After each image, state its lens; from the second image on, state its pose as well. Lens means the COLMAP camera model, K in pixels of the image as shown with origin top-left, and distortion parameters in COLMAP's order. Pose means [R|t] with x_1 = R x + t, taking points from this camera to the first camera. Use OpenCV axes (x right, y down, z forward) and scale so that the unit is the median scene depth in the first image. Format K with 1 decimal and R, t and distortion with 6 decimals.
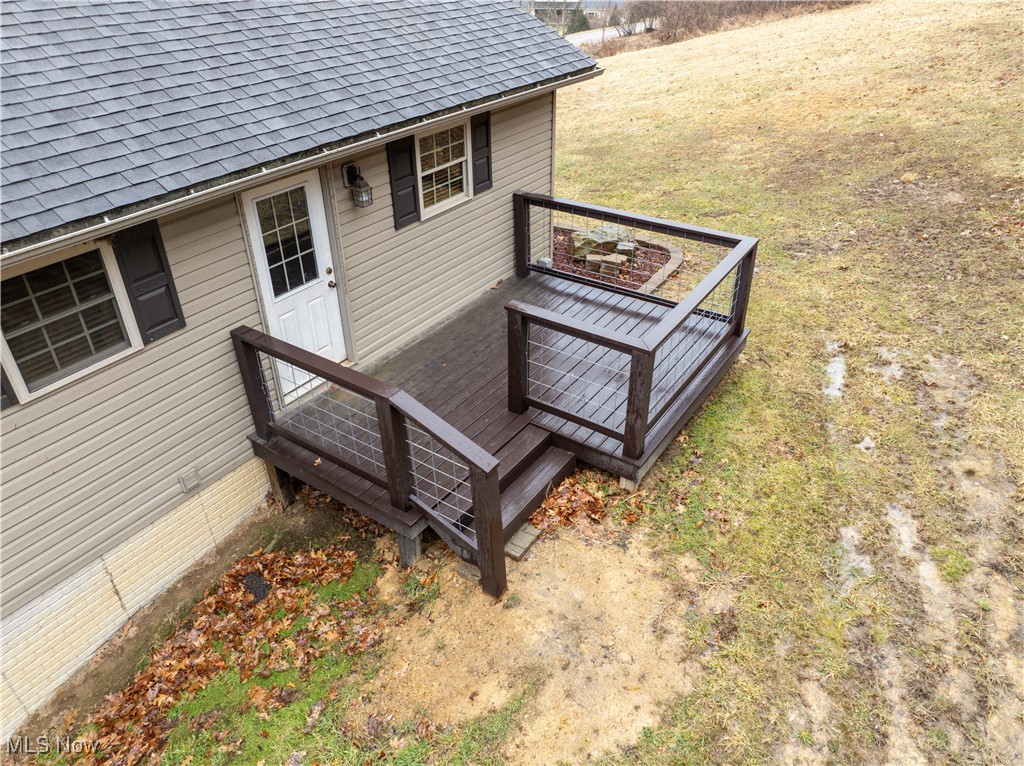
lens RADIAL K [[724.0, 0, 510.7], [0, 724.0, 380.8], [0, 0, 1]] dist [-0.029760, 0.003037]
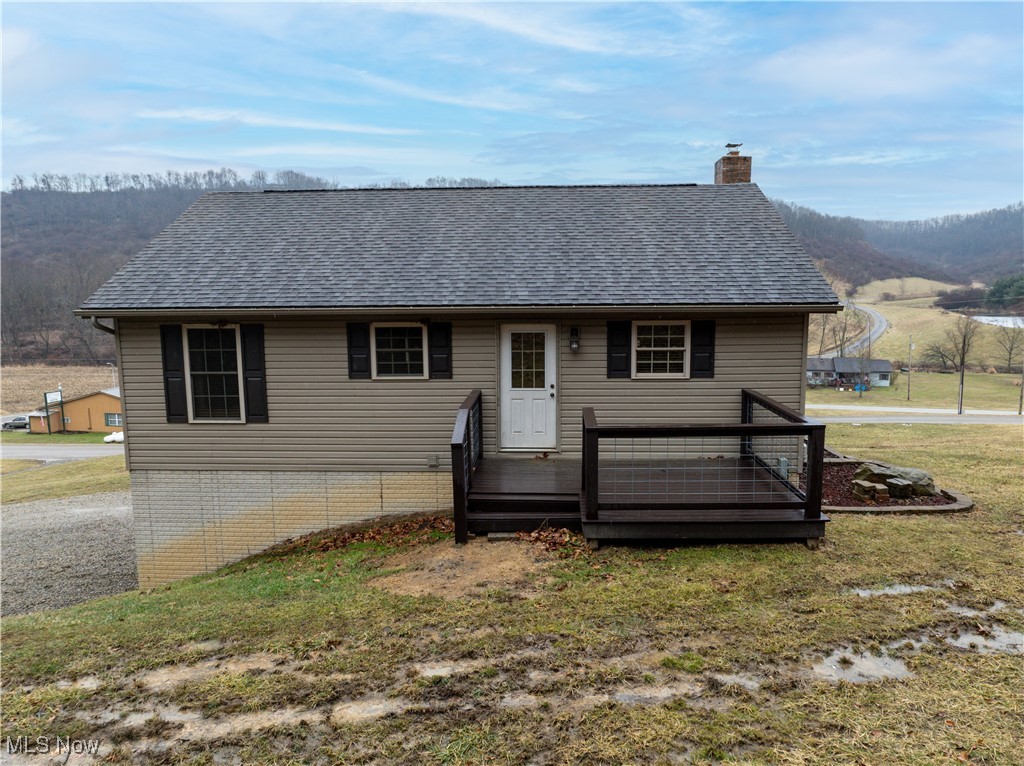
lens RADIAL K [[724.0, 0, 511.2], [0, 724.0, 384.5], [0, 0, 1]] dist [-0.029760, 0.003037]
pose [[0.522191, 0.115402, -0.844985, 1.159488], [-0.455986, 0.875066, -0.162284, 0.165093], [0.720690, 0.470044, 0.509573, 0.082166]]
